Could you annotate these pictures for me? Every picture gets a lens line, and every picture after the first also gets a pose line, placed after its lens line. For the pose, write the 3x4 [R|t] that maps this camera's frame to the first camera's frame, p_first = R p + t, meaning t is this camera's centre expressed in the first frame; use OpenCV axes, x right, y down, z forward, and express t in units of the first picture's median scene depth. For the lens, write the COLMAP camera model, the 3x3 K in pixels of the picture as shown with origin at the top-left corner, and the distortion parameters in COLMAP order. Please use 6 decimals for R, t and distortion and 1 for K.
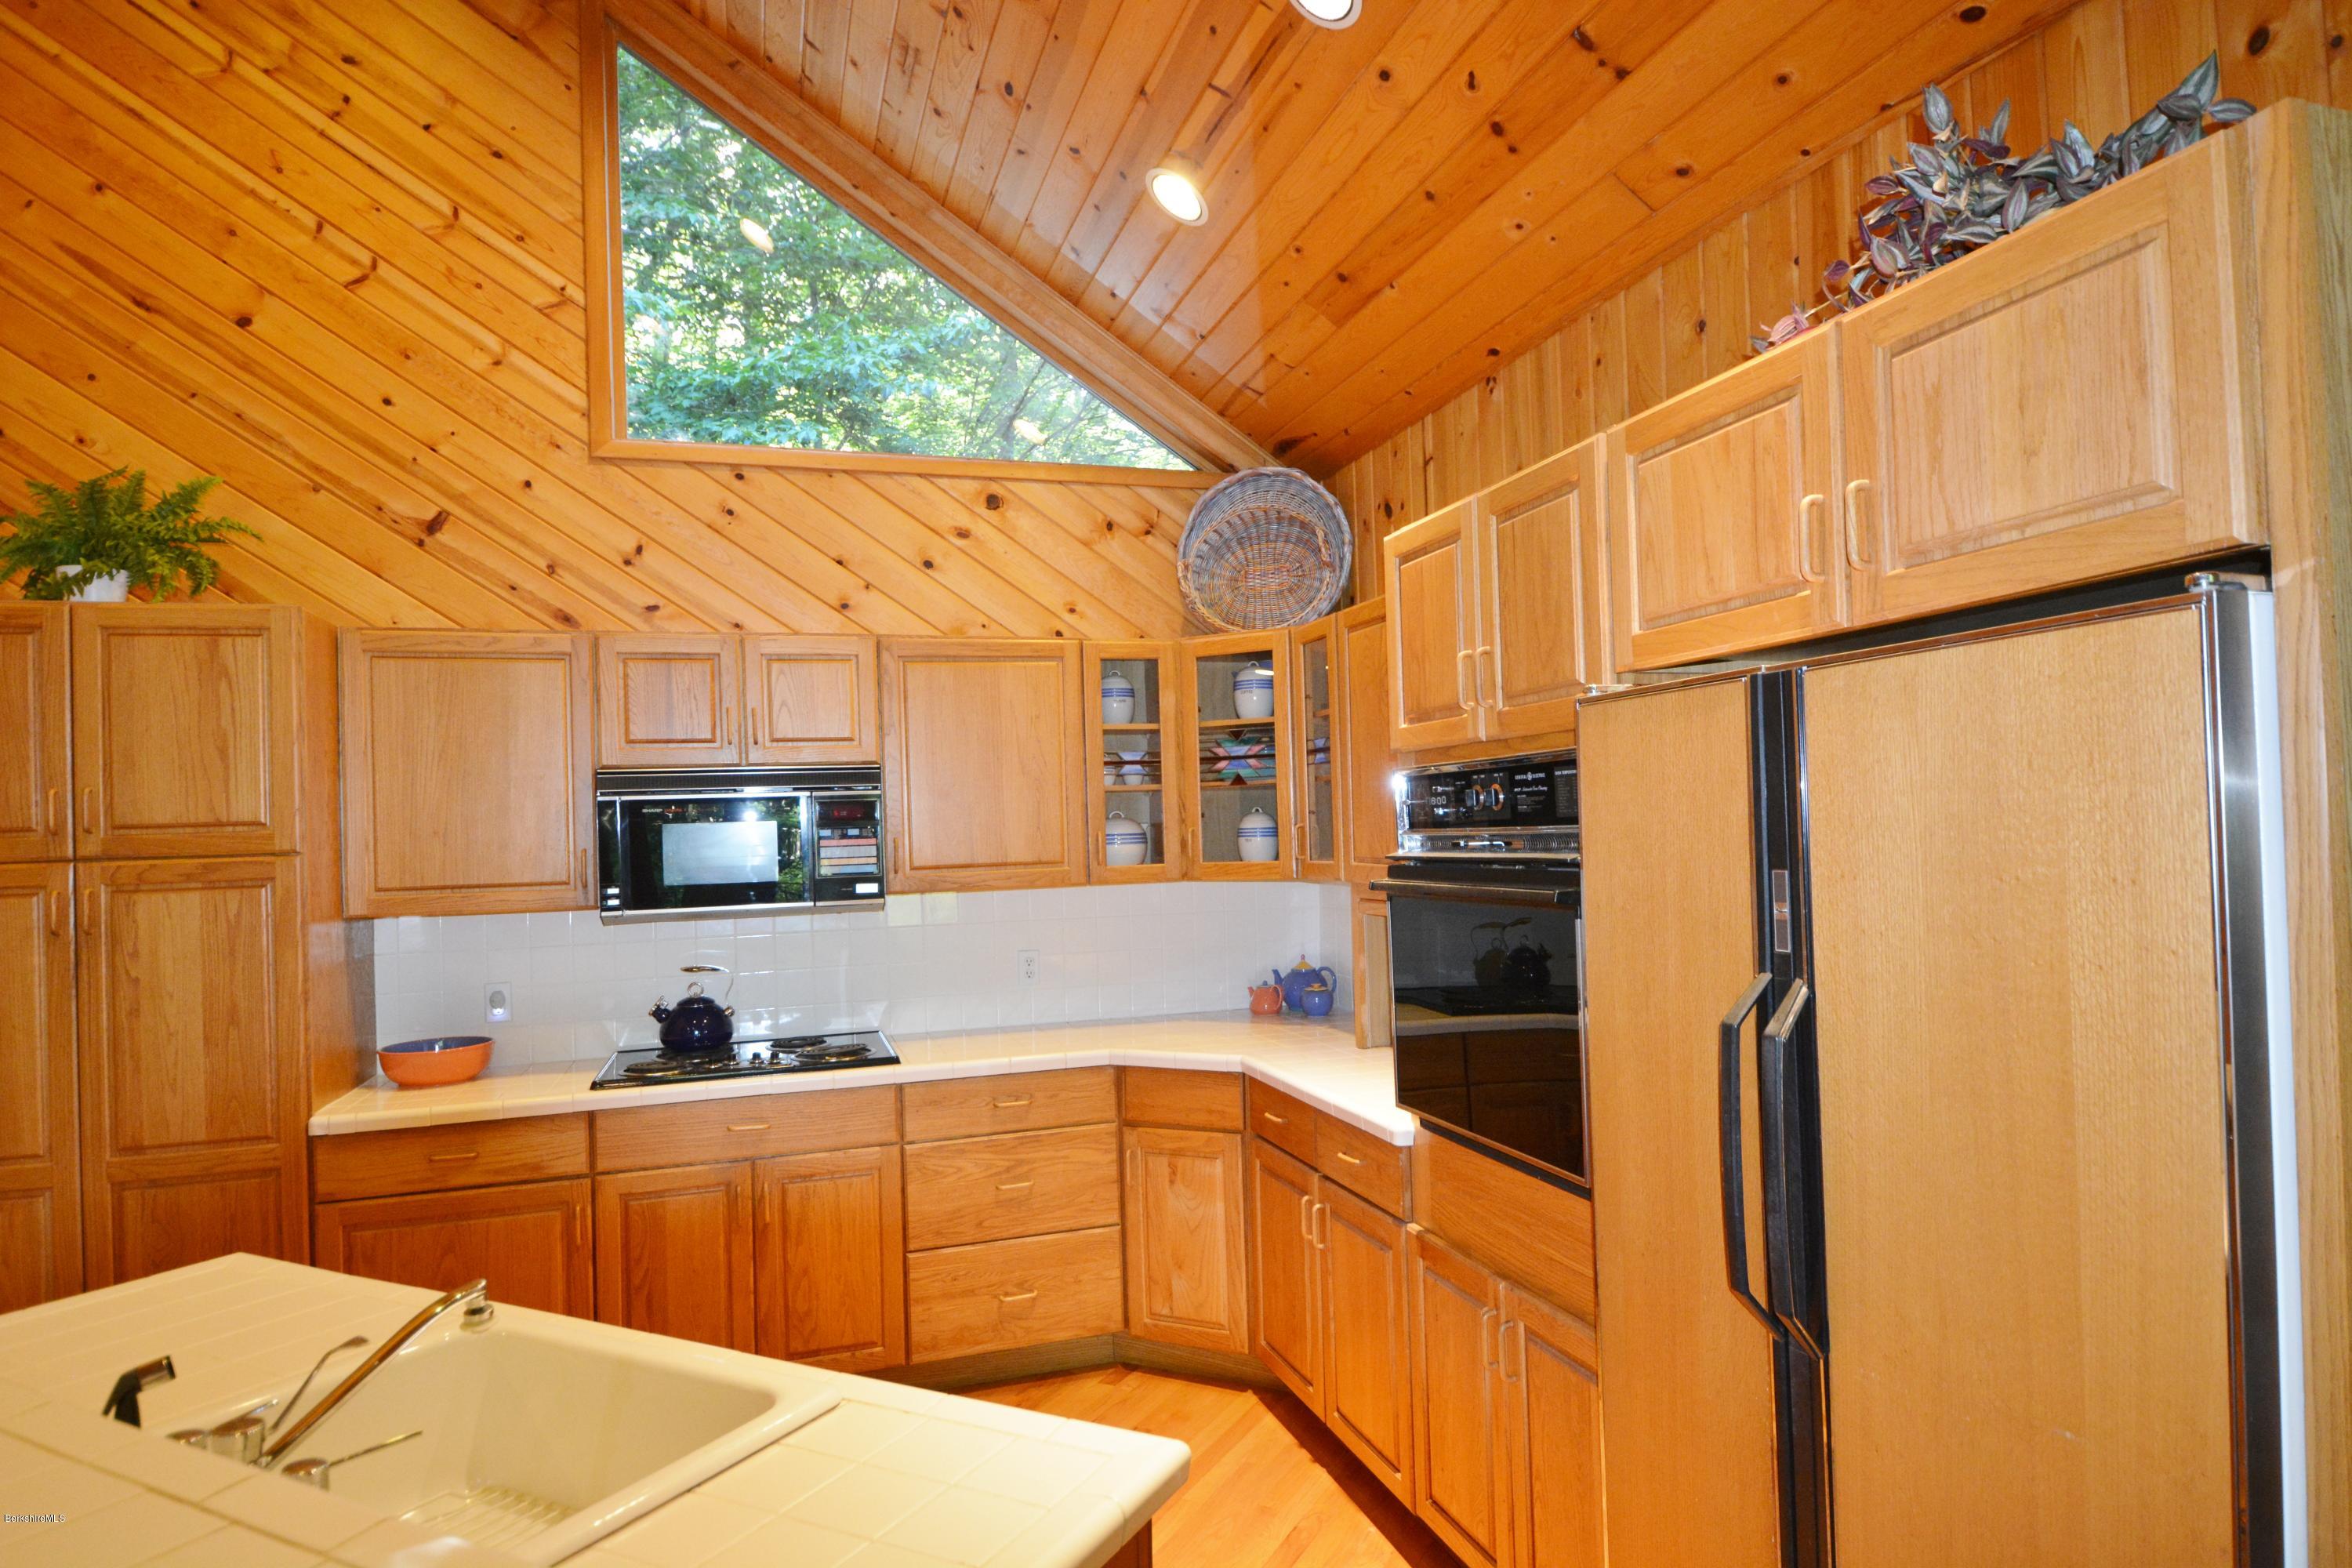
lens RADIAL K [[1314.6, 0, 1187.5], [0, 1314.6, 816.4], [0, 0, 1]] dist [0.005442, -0.000346]
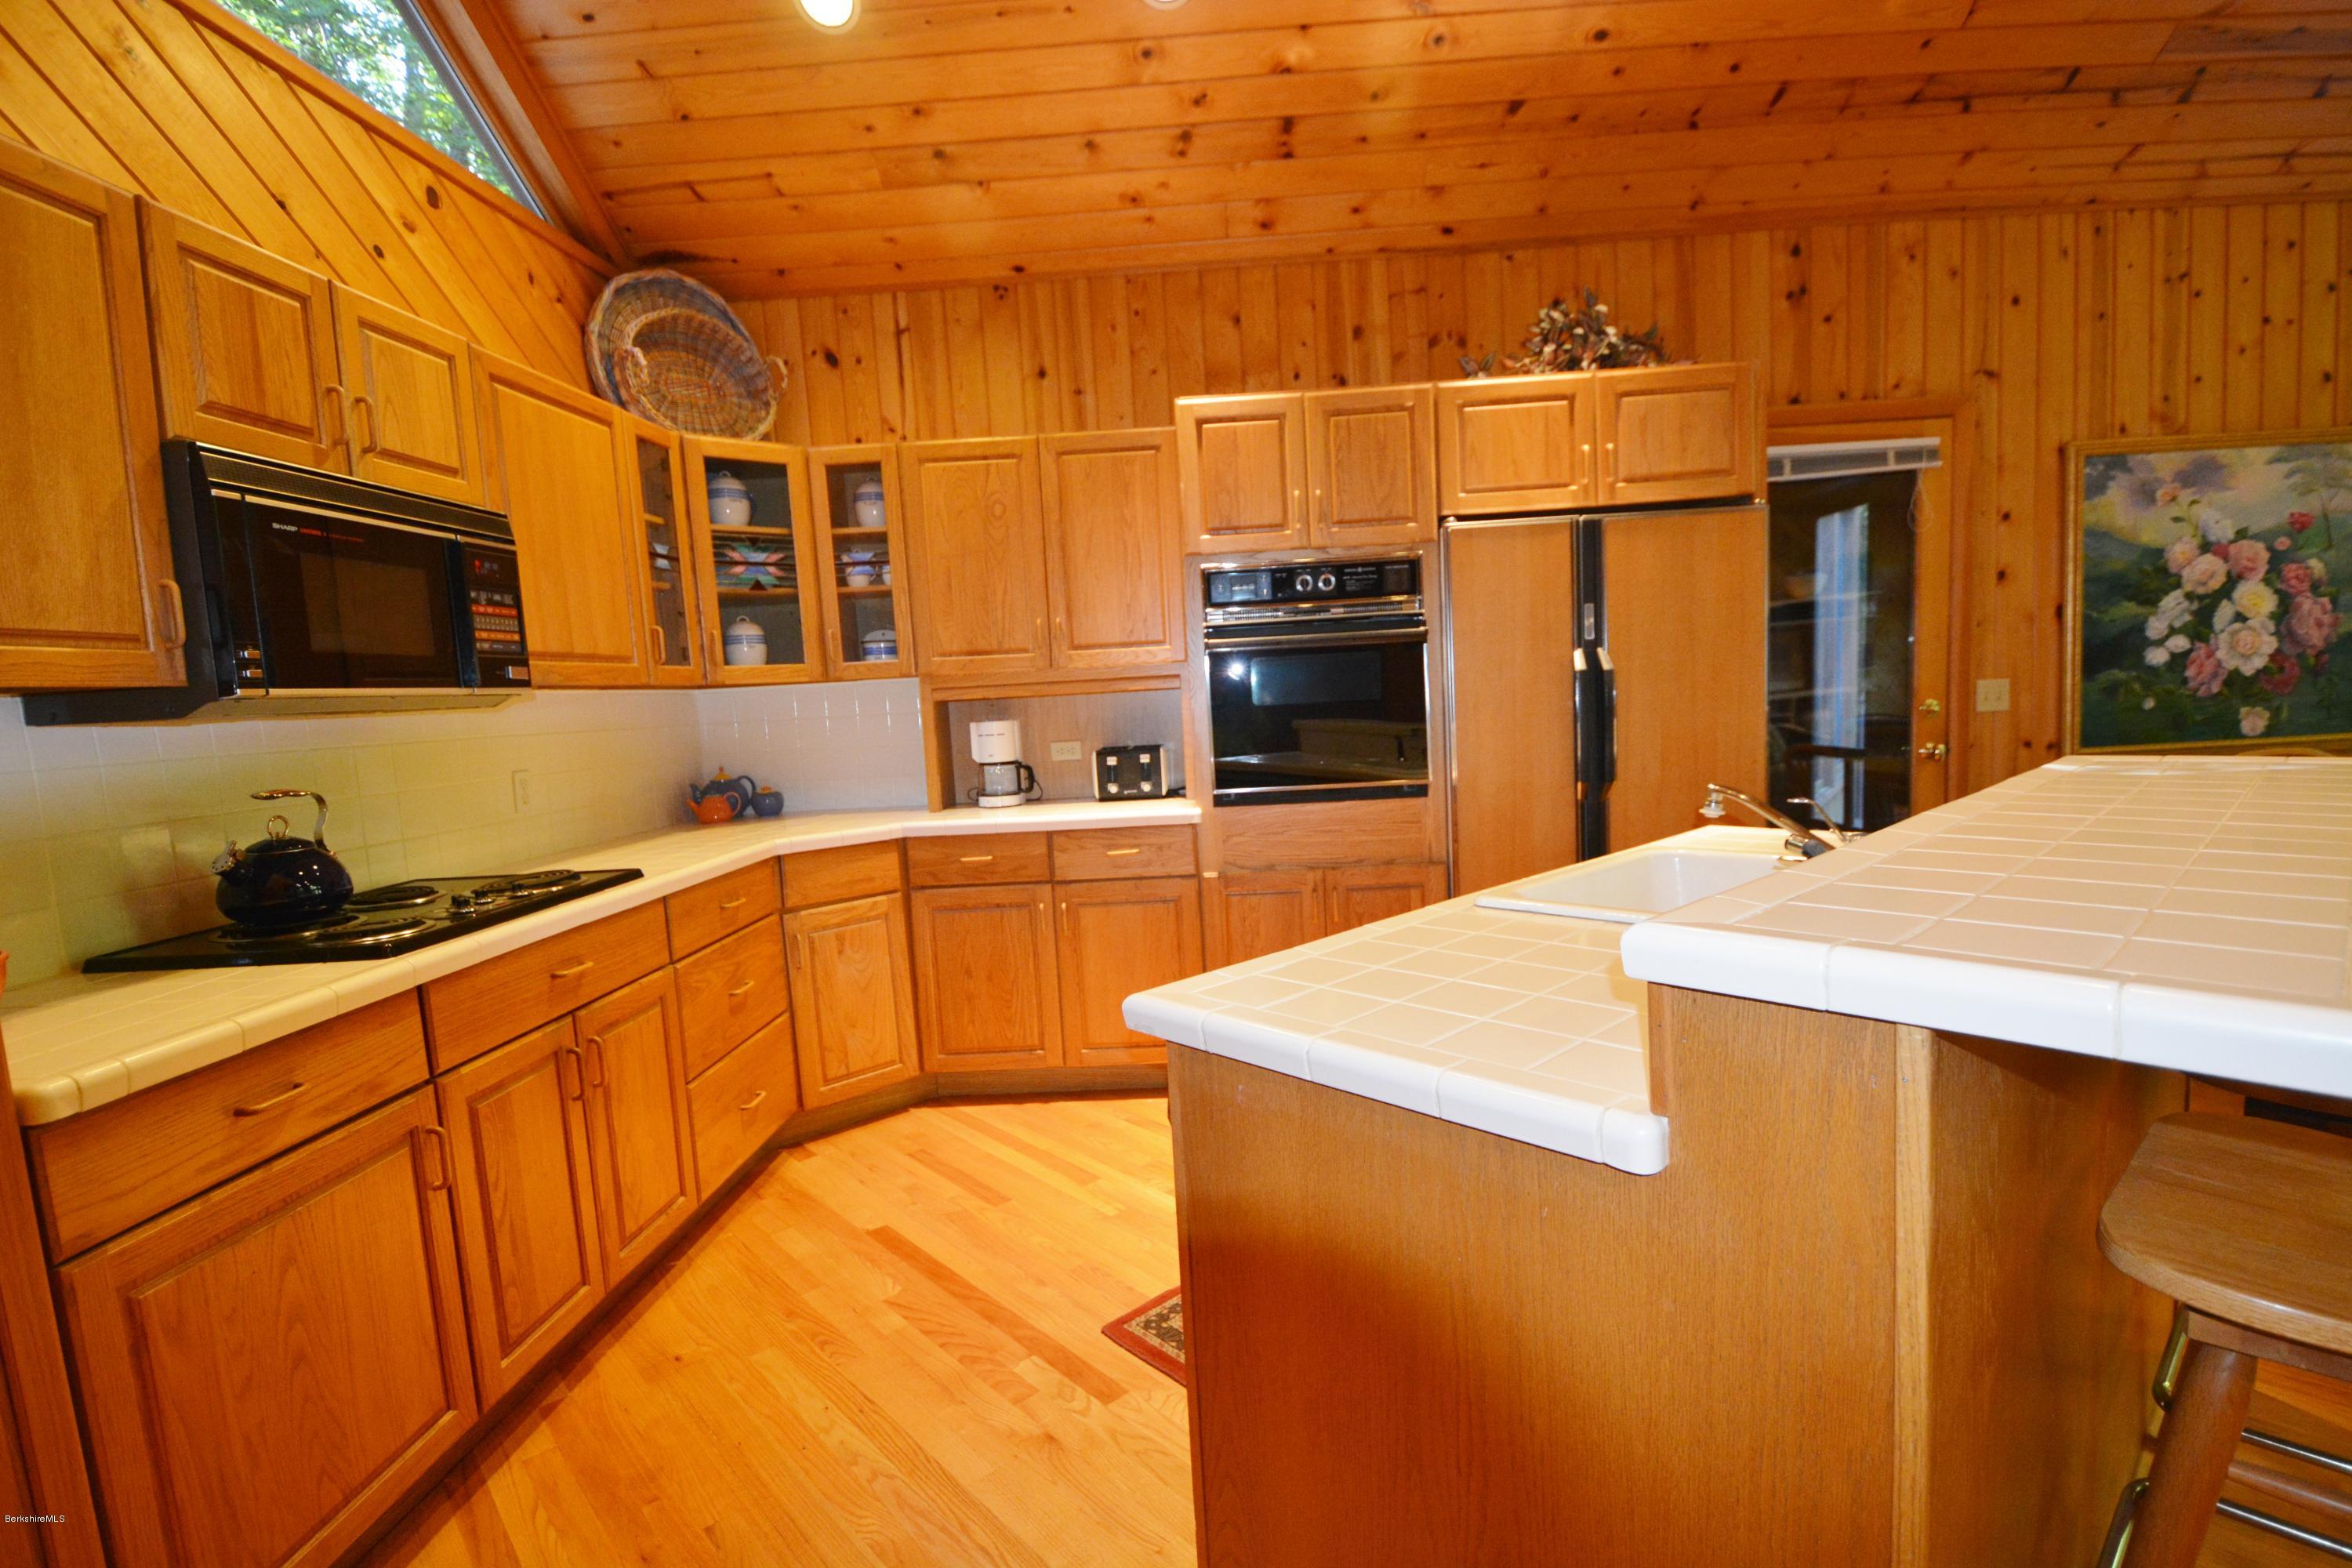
lens RADIAL K [[1085.6, 0, 1188.5], [0, 1085.6, 806.5], [0, 0, 1]] dist [0.021519, -0.026902]
pose [[0.357541, -0.087377, 0.929801, -0.725104], [0.031162, 0.996175, 0.081632, 0.095628], [-0.933377, -0.000212, 0.358897, 0.414358]]
